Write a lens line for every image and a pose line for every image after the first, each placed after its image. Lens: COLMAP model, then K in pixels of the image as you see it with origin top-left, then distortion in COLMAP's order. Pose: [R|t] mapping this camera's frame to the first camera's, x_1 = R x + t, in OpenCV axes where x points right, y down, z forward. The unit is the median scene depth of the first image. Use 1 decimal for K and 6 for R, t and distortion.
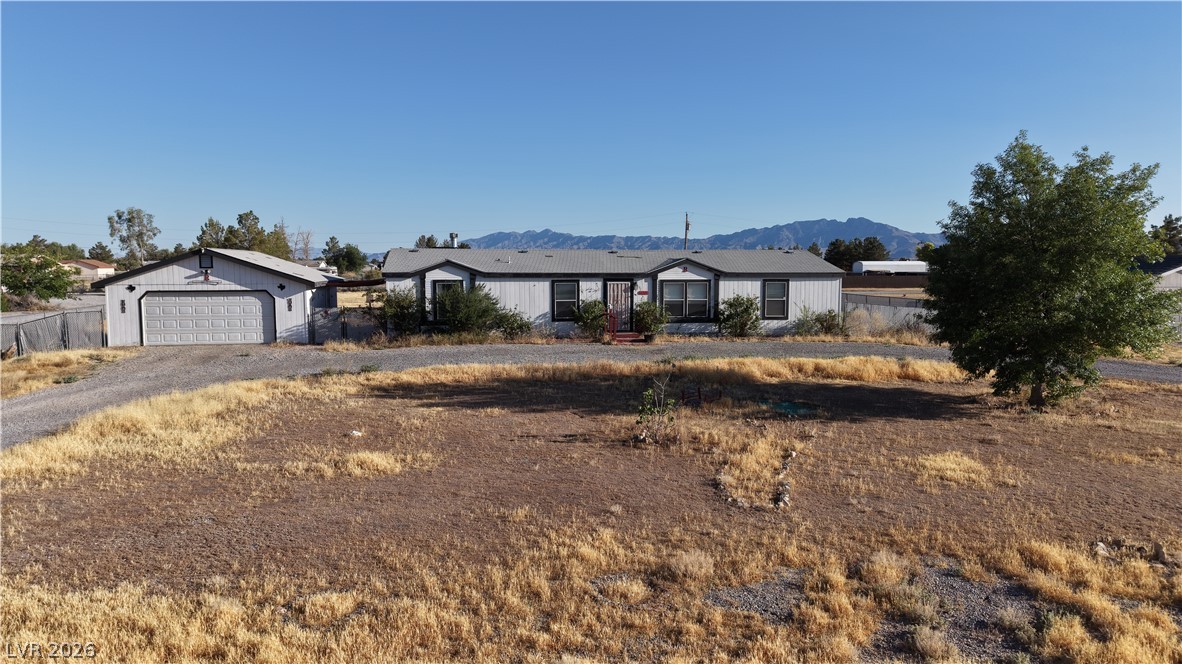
lens RADIAL K [[792.2, 0, 587.9], [0, 792.2, 331.5], [0, 0, 1]] dist [0.008757, 0.000989]
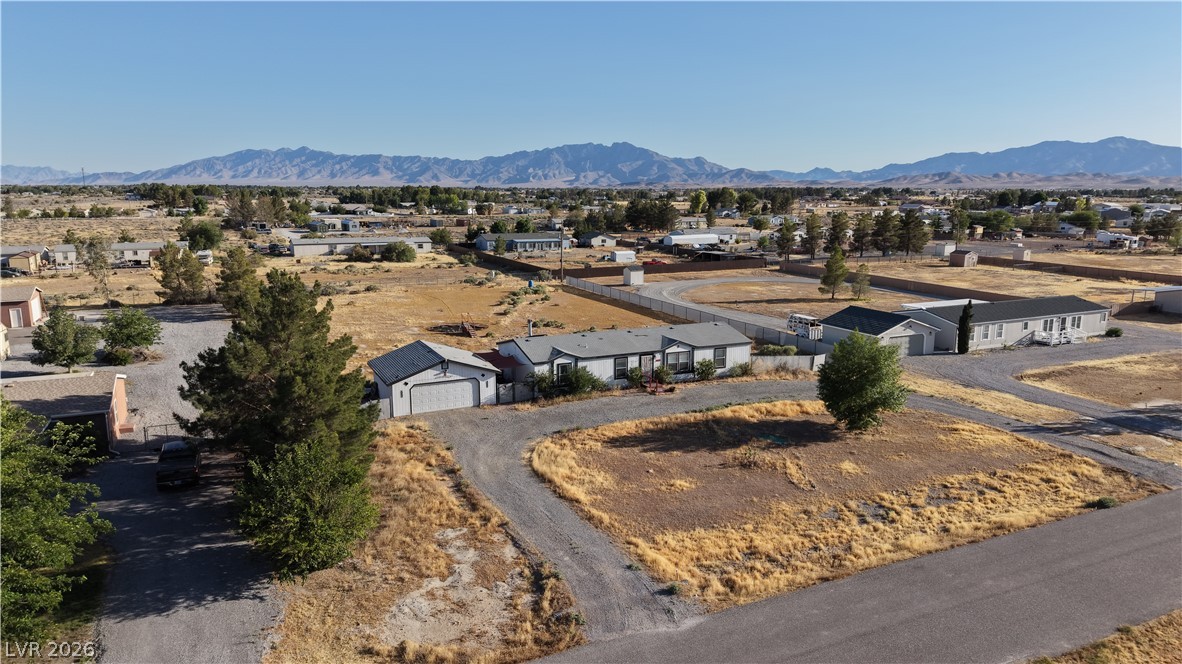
lens RADIAL K [[787.2, 0, 591.0], [0, 787.2, 332.0], [0, 0, 1]] dist [0.061257, -0.074807]
pose [[0.958738, -0.050029, 0.279855, -0.648667], [0.022533, 0.994670, 0.100620, -0.331352], [-0.283398, -0.090162, 0.954755, -0.789492]]
